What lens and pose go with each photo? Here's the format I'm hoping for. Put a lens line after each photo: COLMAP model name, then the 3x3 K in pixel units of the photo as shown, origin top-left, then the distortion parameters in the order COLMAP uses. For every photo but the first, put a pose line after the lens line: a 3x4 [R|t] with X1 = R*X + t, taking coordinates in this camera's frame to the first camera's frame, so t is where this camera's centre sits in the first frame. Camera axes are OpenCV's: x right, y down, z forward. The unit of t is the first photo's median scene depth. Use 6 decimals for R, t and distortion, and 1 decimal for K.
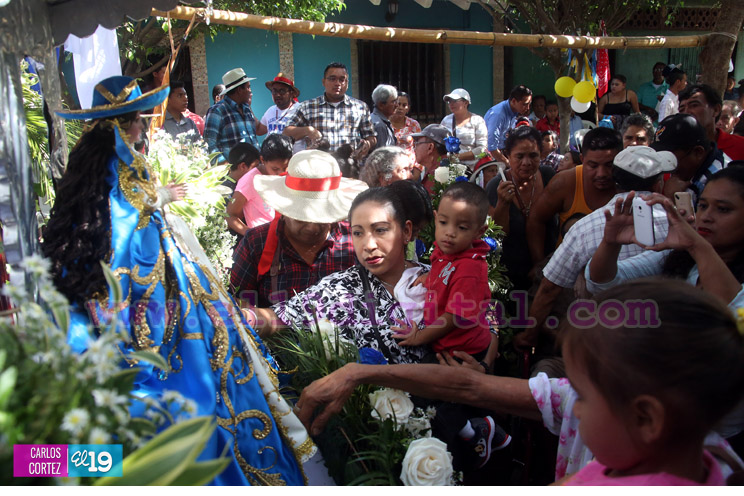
lens RADIAL K [[587.9, 0, 374.6], [0, 587.9, 252.7], [0, 0, 1]] dist [-0.160463, 0.109839]
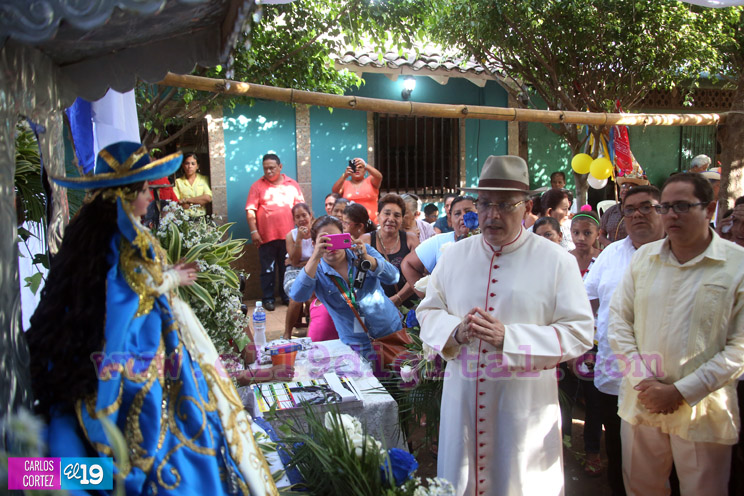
lens RADIAL K [[587.9, 0, 384.5], [0, 587.9, 264.6], [0, 0, 1]] dist [-0.160463, 0.109839]
pose [[0.999888, 0.014532, -0.003519, -0.024538], [-0.014820, 0.994463, -0.104035, -0.019820], [0.001988, 0.104075, 0.994567, 0.079820]]
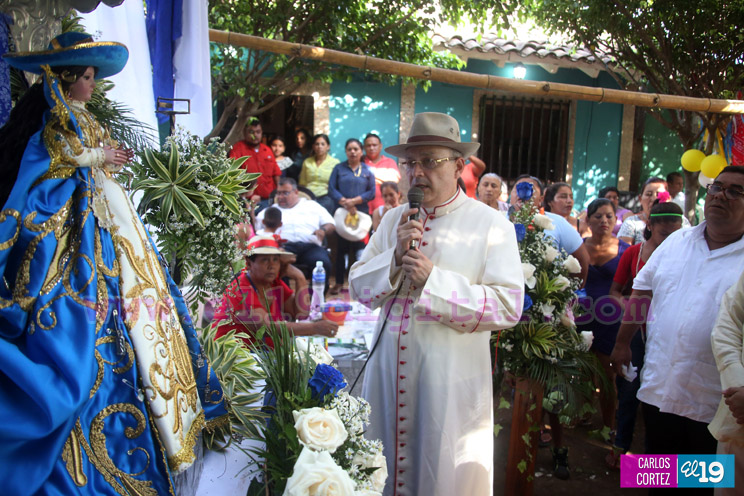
lens RADIAL K [[587.9, 0, 376.2], [0, 587.9, 251.9], [0, 0, 1]] dist [-0.160463, 0.109839]
pose [[0.971387, 0.101063, -0.214928, 0.187689], [-0.125321, 0.986820, -0.102376, 0.061980], [0.201748, 0.126382, 0.971249, 0.119830]]
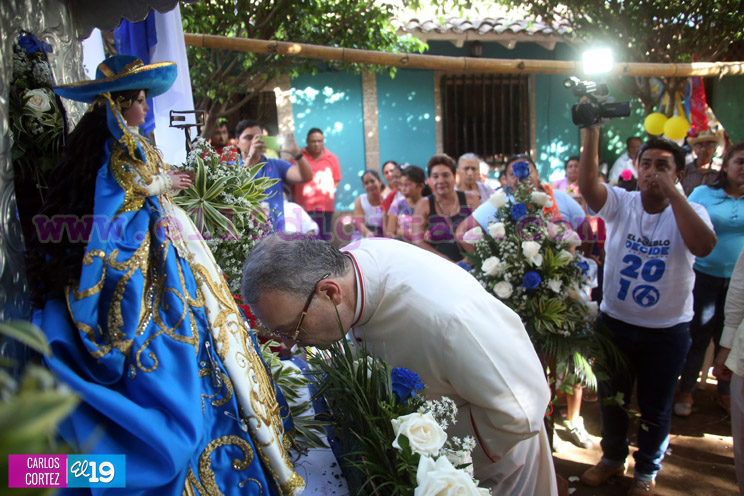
lens RADIAL K [[587.9, 0, 381.5], [0, 587.9, 254.0], [0, 0, 1]] dist [-0.160463, 0.109839]
pose [[0.989856, 0.009102, -0.141782, 0.066021], [-0.020736, 0.996515, -0.080795, 0.051287], [0.140553, 0.082916, 0.986595, 0.096842]]
